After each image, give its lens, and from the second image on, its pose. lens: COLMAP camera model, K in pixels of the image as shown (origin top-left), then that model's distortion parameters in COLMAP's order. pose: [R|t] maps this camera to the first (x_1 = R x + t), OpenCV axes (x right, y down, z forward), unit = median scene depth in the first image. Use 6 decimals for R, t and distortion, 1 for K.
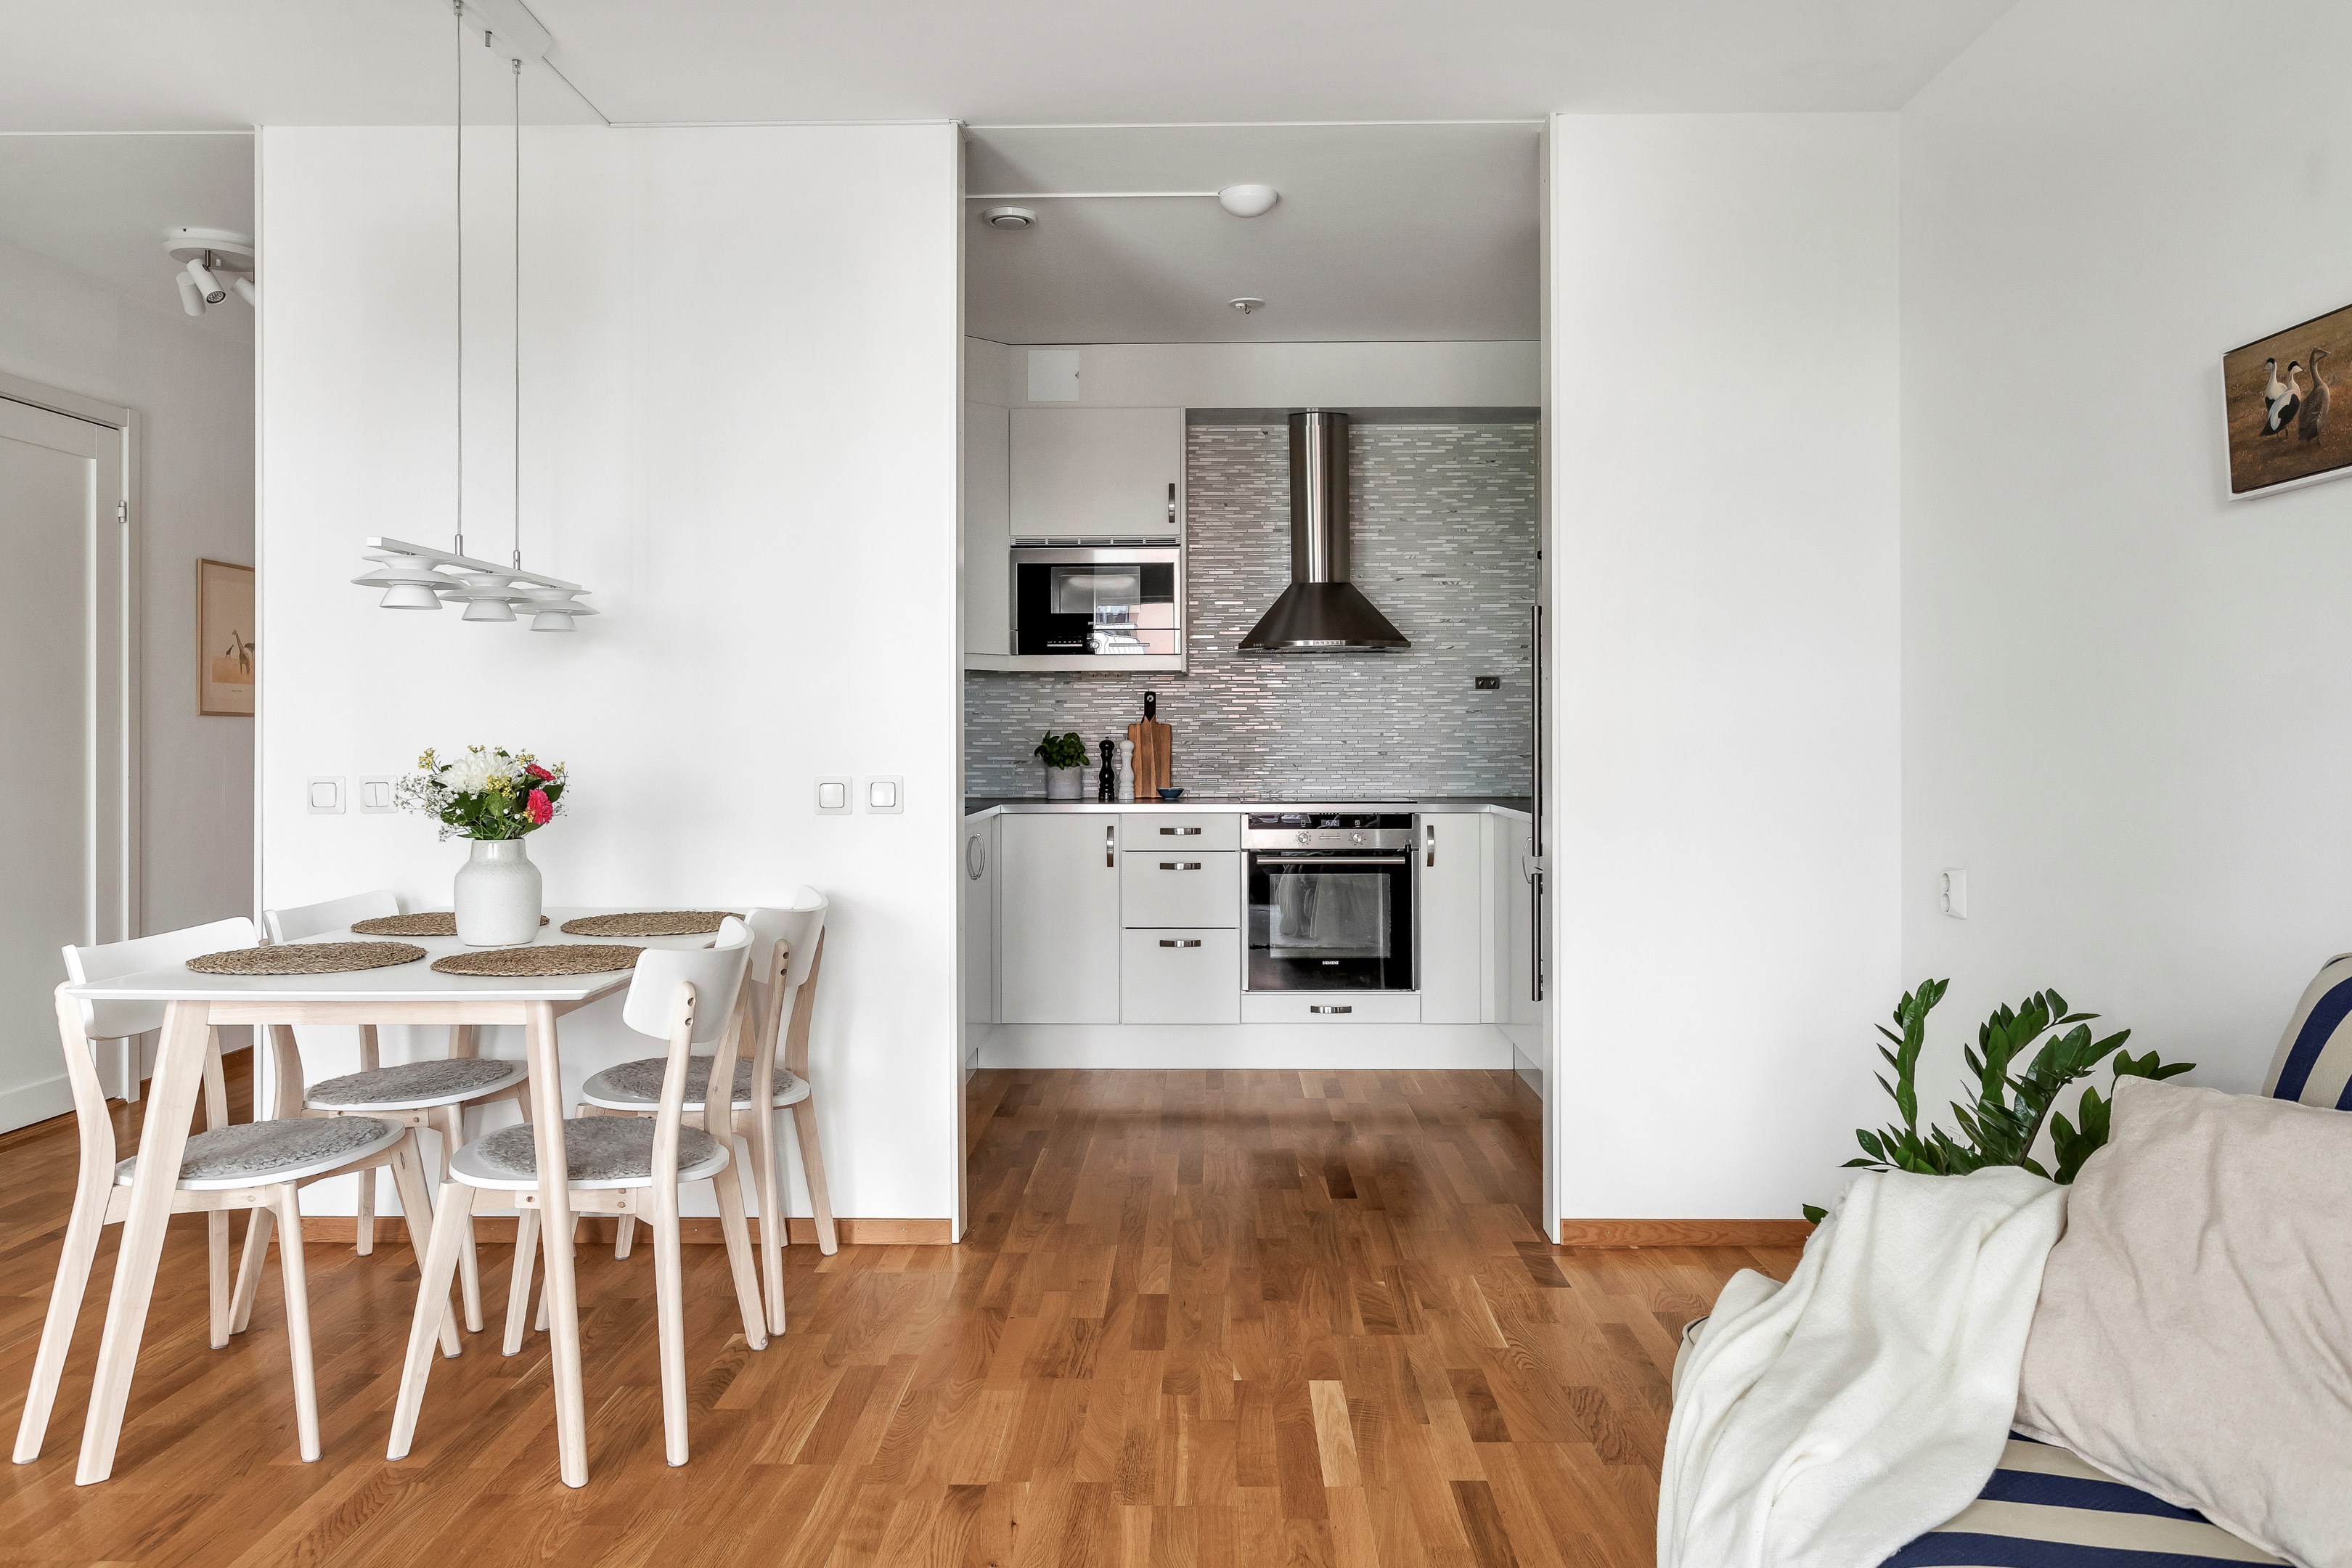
lens RADIAL K [[1640.3, 0, 1185.4], [0, 1640.3, 720.9], [0, 0, 1]] dist [0.000507, 0.003132]
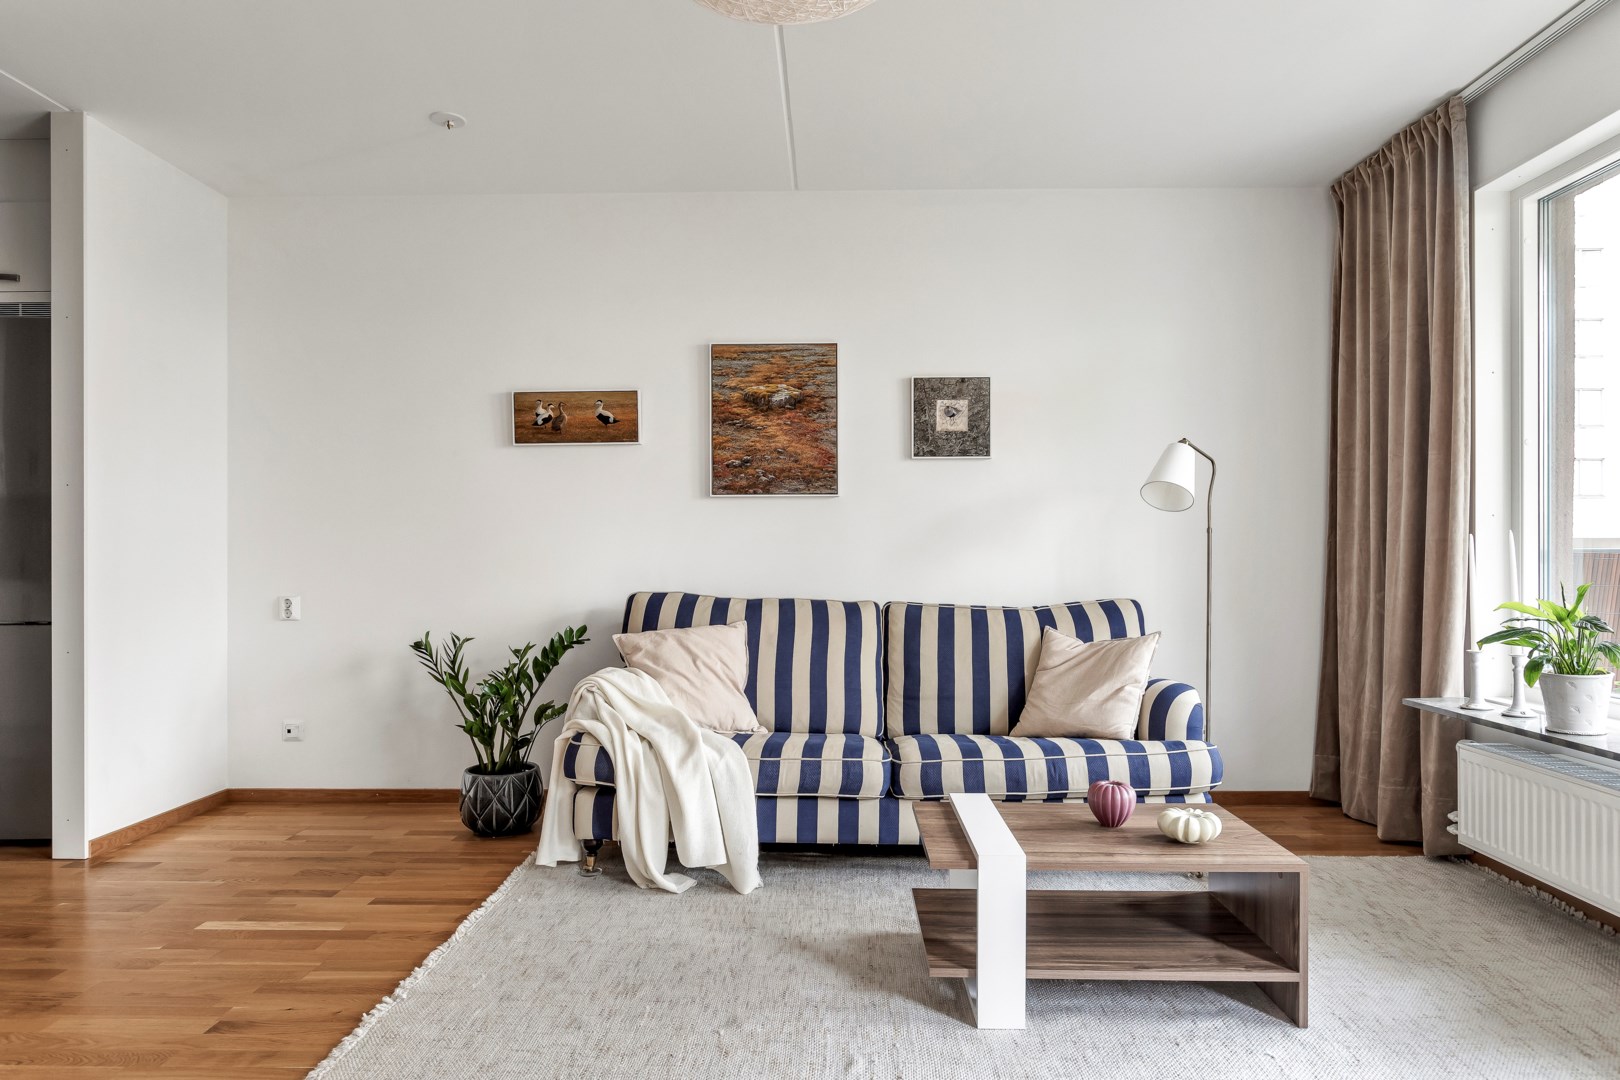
lens RADIAL K [[964.8, 0, 822.3], [0, 964.8, 560.2], [0, 0, 1]] dist [-0.013737, 0.004657]
pose [[-0.011644, -0.000662, 0.999932, -0.791954], [-0.007093, 0.999975, 0.000580, 0.043983], [-0.999907, -0.007086, -0.011649, 0.391786]]
